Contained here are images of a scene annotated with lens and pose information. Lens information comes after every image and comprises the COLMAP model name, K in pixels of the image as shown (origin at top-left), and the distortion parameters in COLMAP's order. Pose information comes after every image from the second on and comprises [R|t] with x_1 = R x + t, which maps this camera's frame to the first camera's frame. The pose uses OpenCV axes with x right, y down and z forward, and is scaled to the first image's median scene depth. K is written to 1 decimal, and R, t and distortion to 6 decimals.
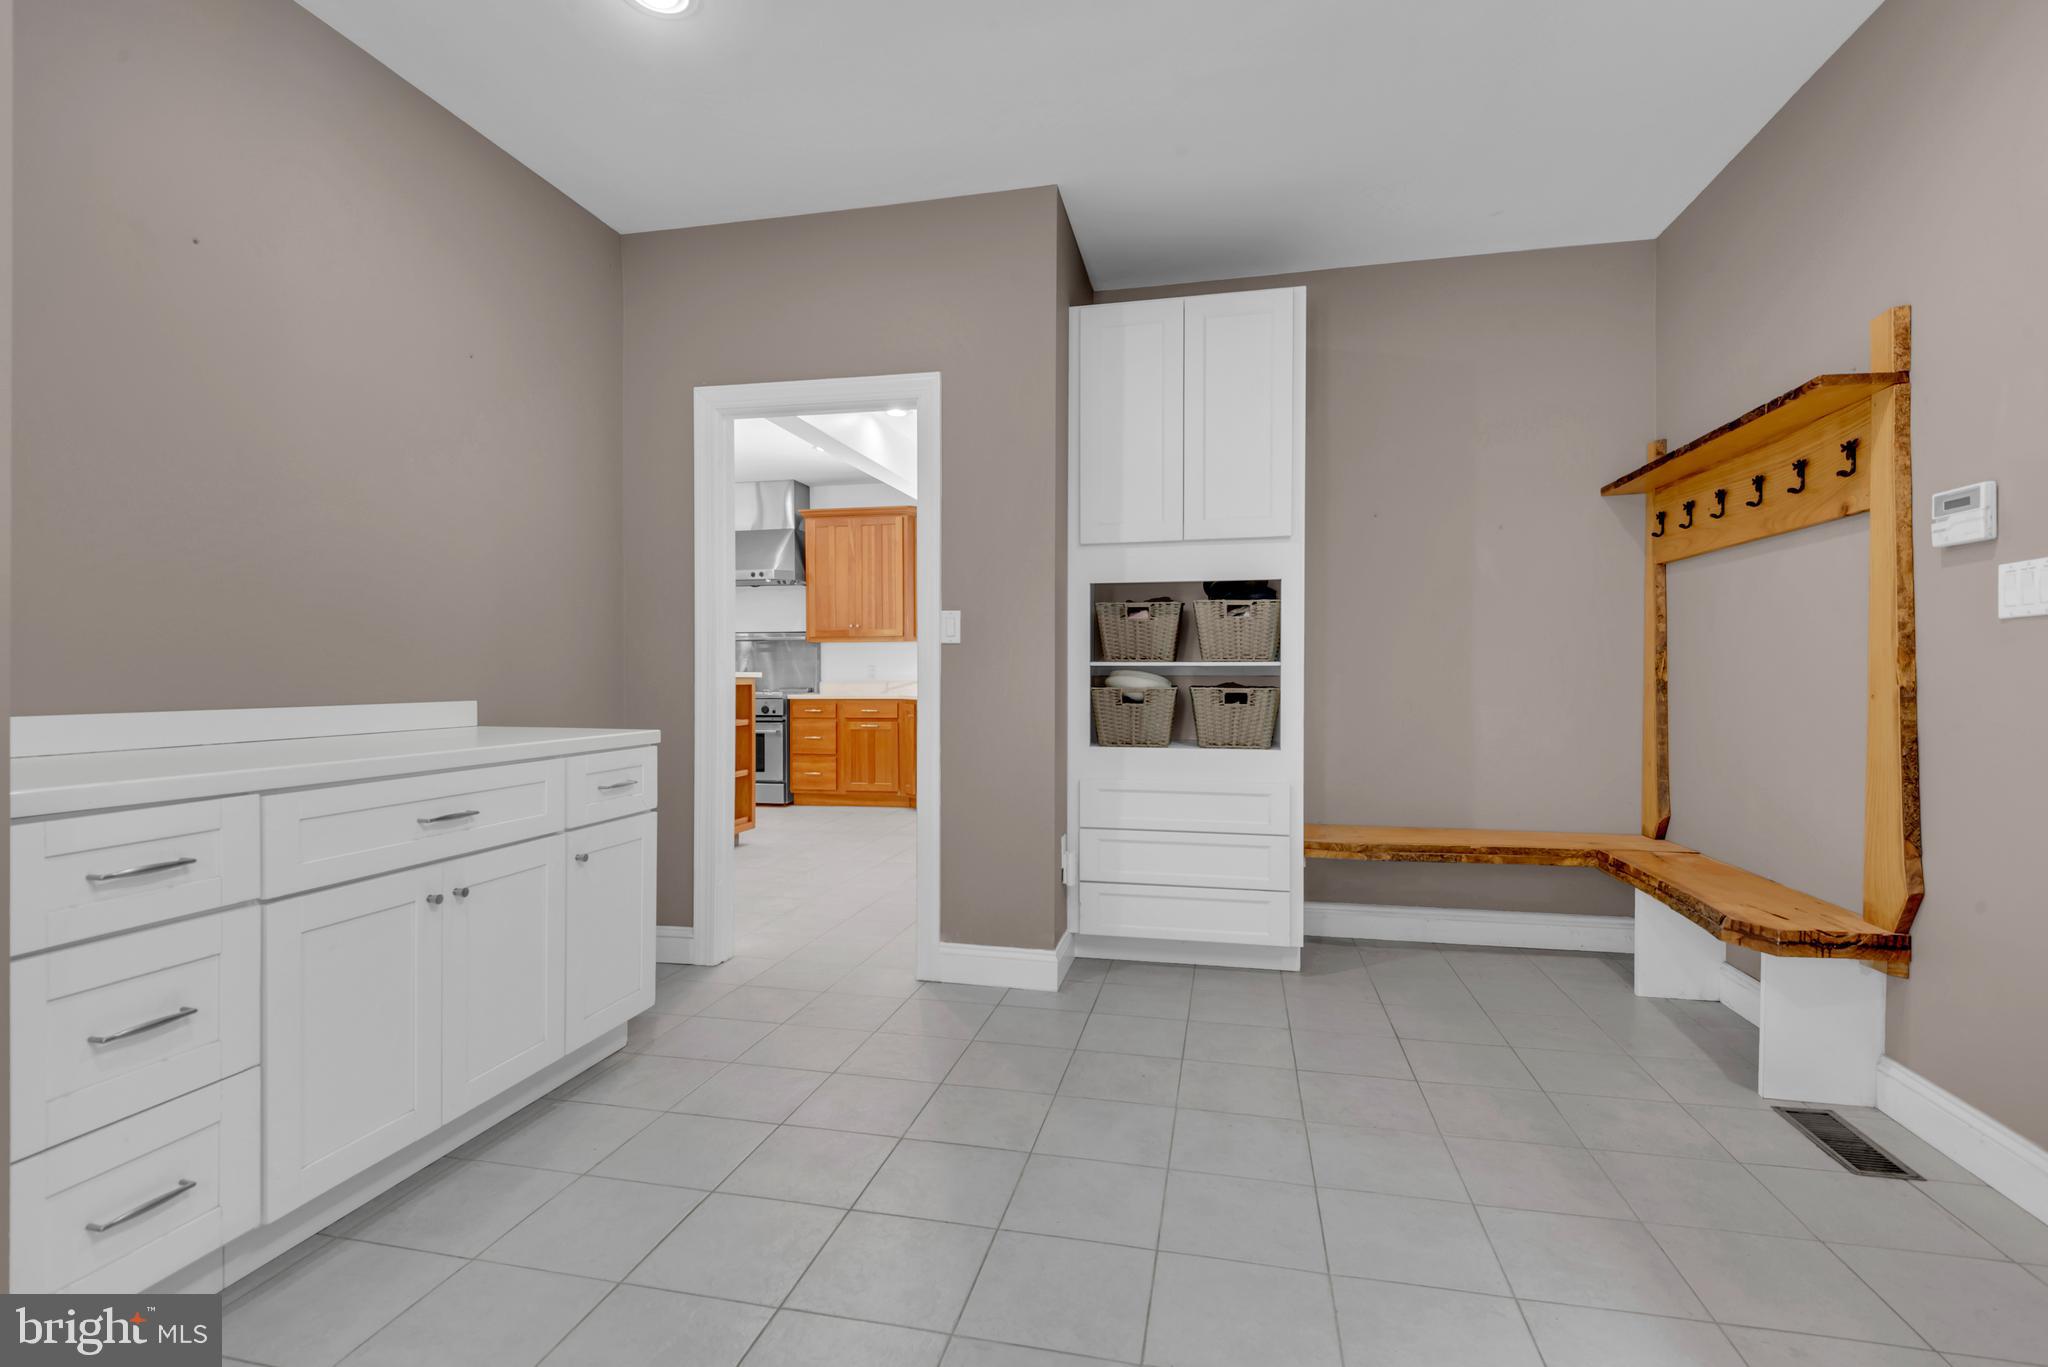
lens RADIAL K [[934.6, 0, 1011.5], [0, 934.6, 664.4], [0, 0, 1]] dist [0.032289, -0.017665]
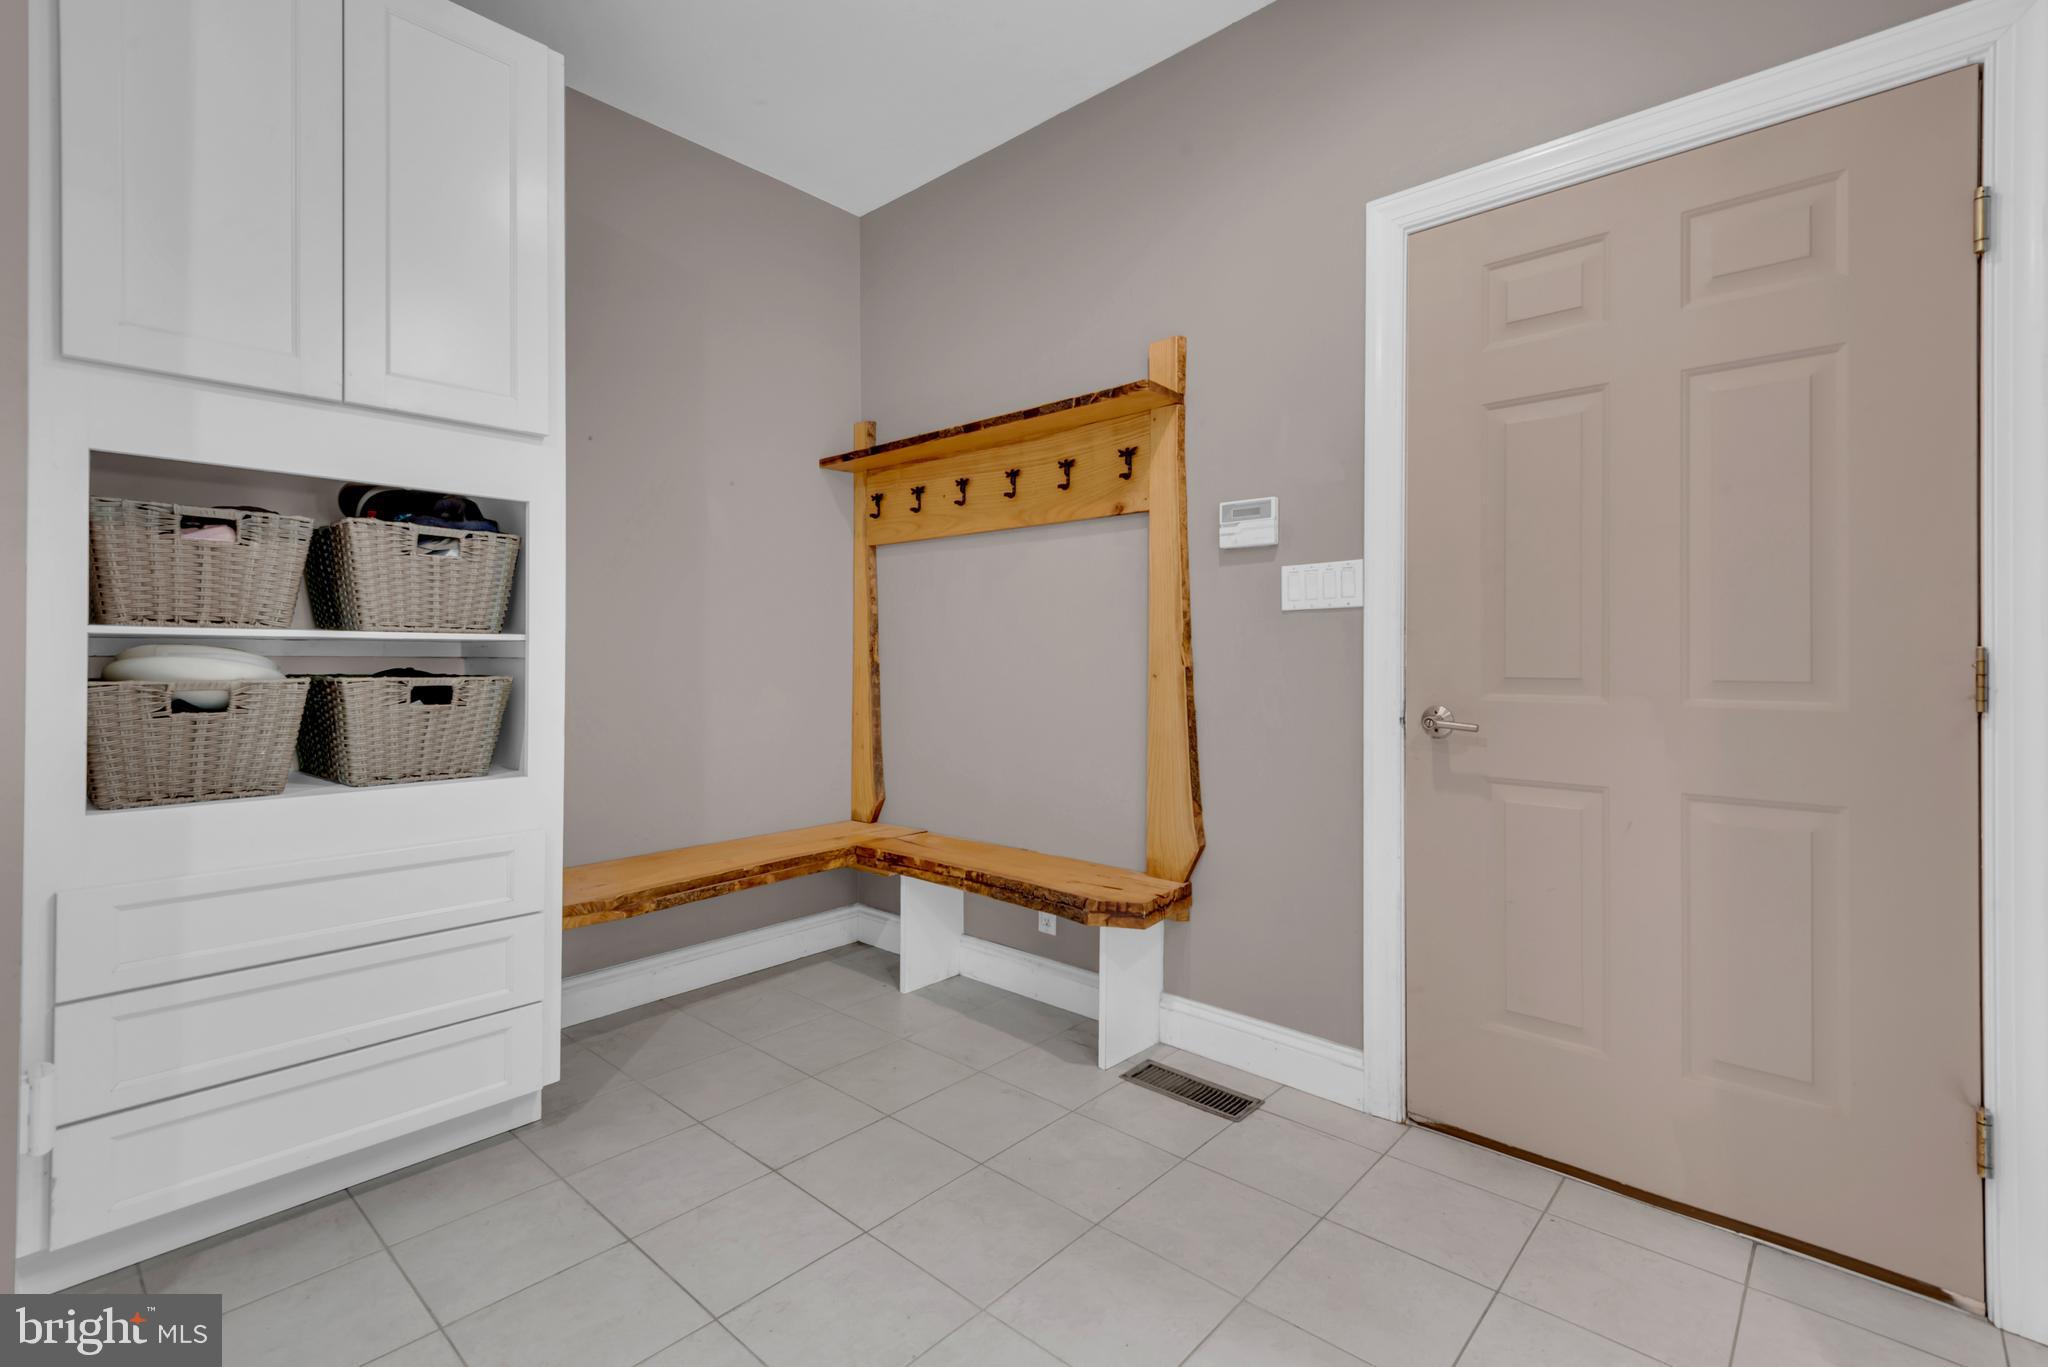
lens RADIAL K [[923.3, 0, 1015.7], [0, 923.3, 651.7], [0, 0, 1]] dist [0.044119, -0.017769]
pose [[0.496081, 0.008000, 0.868240, -0.091767], [-0.011338, 0.999932, -0.002735, 0.006711], [-0.868202, -0.008488, 0.496138, 0.409356]]
